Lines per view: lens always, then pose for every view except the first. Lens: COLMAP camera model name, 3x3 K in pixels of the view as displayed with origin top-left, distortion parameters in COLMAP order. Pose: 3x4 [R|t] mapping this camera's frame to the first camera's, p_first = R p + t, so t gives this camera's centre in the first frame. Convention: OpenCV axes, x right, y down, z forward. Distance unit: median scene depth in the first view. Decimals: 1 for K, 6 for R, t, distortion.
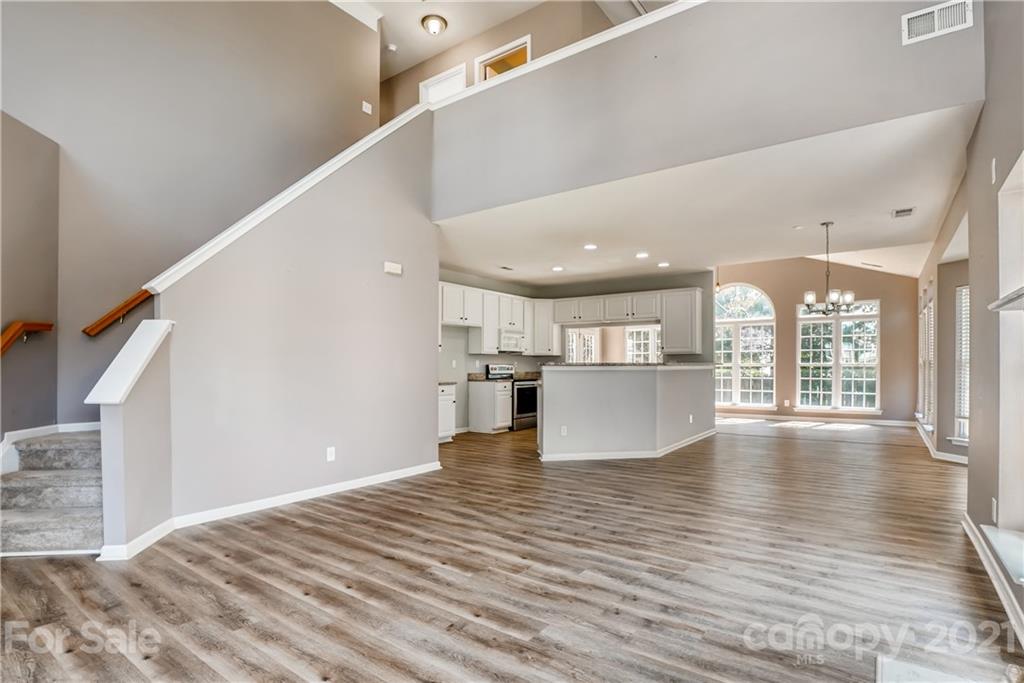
lens RADIAL K [[514.0, 0, 508.7], [0, 514.0, 362.6], [0, 0, 1]] dist [-0.041254, 0.000232]
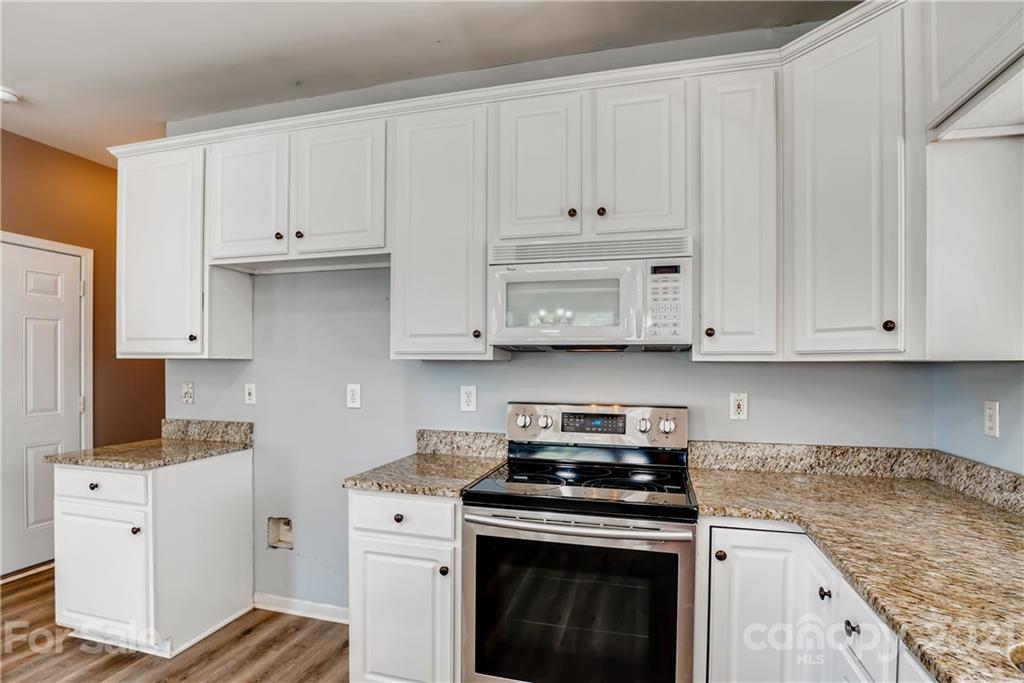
lens RADIAL K [[501.1, 0, 522.7], [0, 501.1, 368.0], [0, 0, 1]] dist [-0.031273, 0.000079]
pose [[0.368859, 0.003921, -0.929477, 0.432491], [-0.002854, 0.999991, 0.003085, -0.030001], [0.929481, 0.001515, 0.368867, 2.106435]]
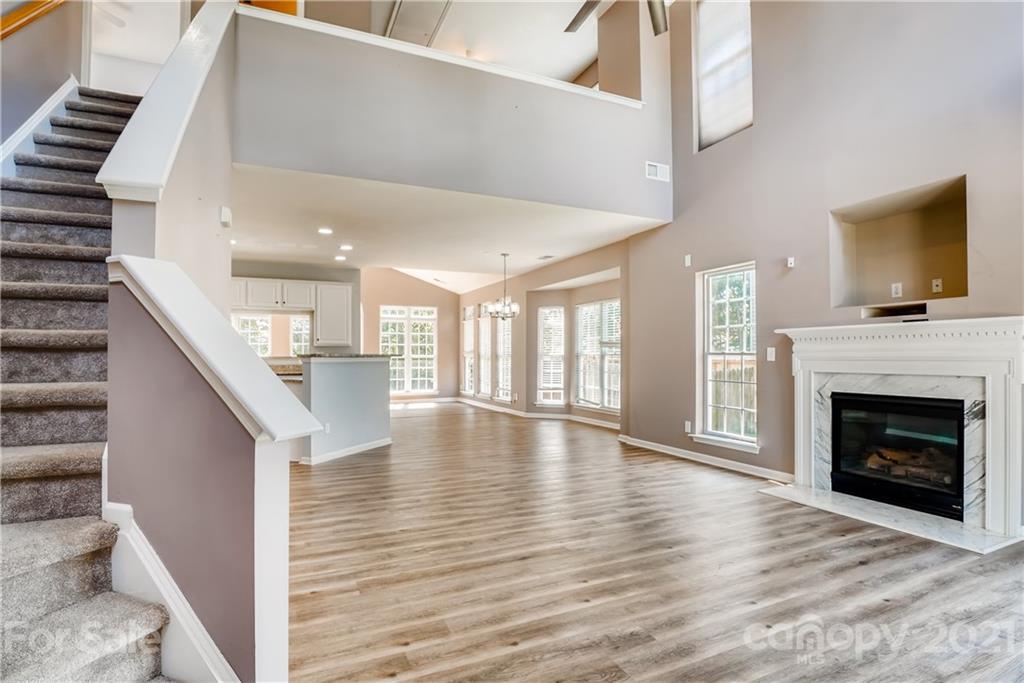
lens RADIAL K [[509.3, 0, 513.8], [0, 509.3, 350.5], [0, 0, 1]] dist [-0.037689, -0.000032]
pose [[0.481457, 0.010474, 0.876407, -0.811156], [-0.002652, 0.999941, -0.010494, 0.003655], [-0.876466, 0.002728, 0.481457, 0.422471]]
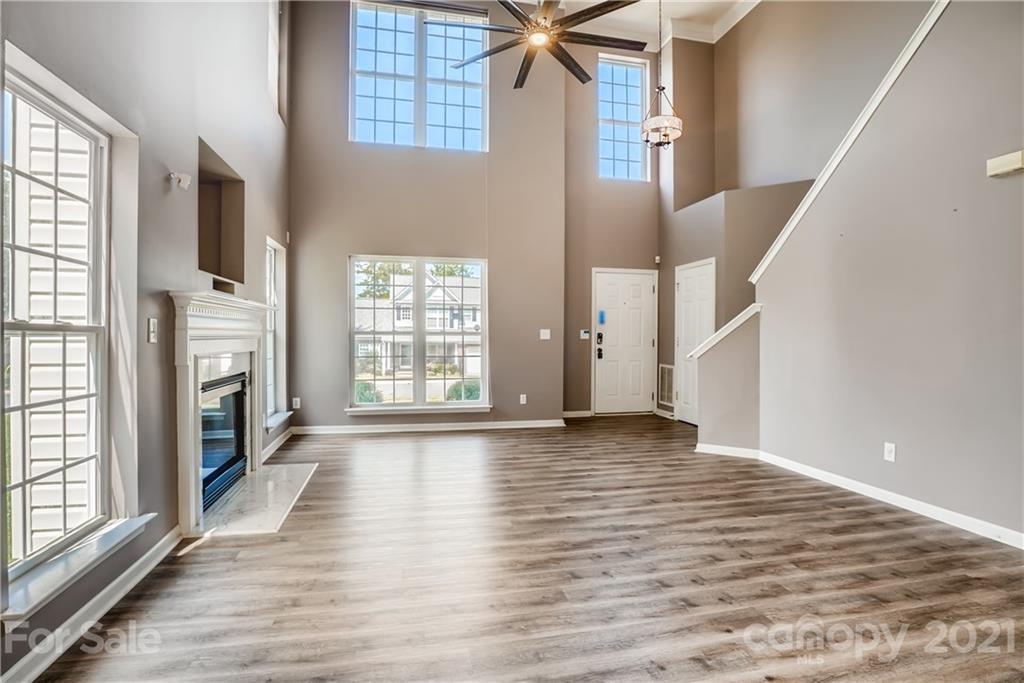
lens RADIAL K [[500.4, 0, 512.0], [0, 500.4, 341.5], [0, 0, 1]] dist [-0.032148, 0.000552]
pose [[-0.651192, 0.007080, -0.758880, 0.675850], [-0.001319, 0.999944, 0.010461, 0.004398], [0.758912, 0.007813, -0.651147, 1.198445]]
